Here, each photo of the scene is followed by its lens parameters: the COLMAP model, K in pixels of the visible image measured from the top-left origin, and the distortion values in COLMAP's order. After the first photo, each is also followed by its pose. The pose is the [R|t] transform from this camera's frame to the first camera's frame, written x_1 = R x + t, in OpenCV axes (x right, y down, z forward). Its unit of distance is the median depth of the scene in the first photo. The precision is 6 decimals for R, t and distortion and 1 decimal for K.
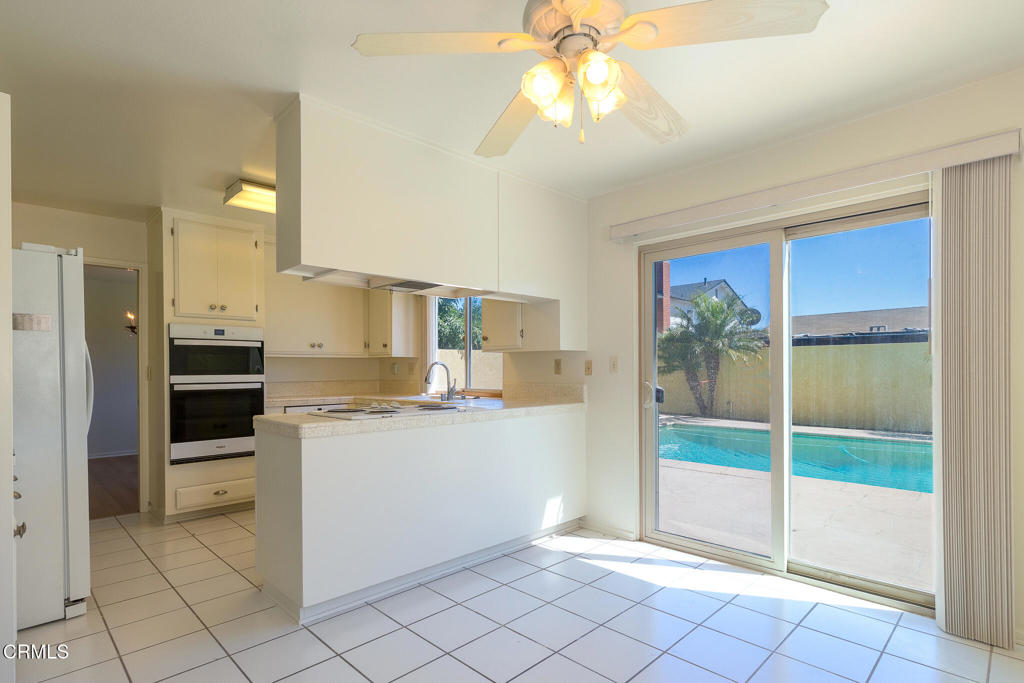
lens RADIAL K [[514.4, 0, 517.9], [0, 514.4, 371.1], [0, 0, 1]] dist [0.002873, 0.000484]
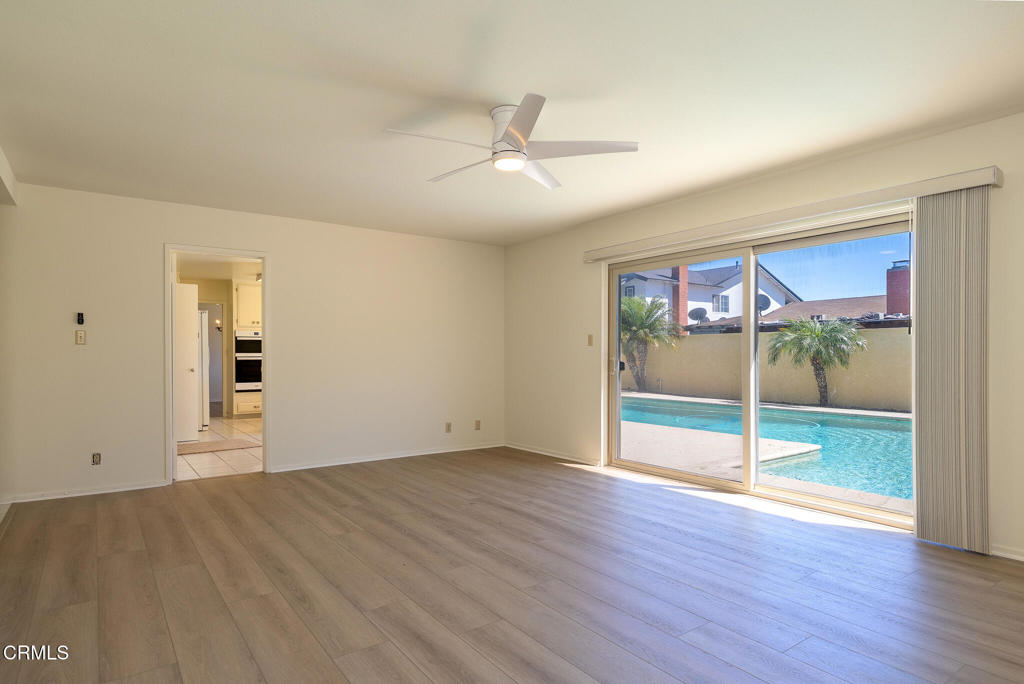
lens RADIAL K [[569.9, 0, 526.6], [0, 569.9, 358.5], [0, 0, 1]] dist [-0.004584, 0.002195]
pose [[0.990884, 0.008322, -0.134458, 0.890907], [-0.007093, 0.999929, 0.009615, -0.001300], [0.134529, -0.008573, 0.990873, -1.253759]]
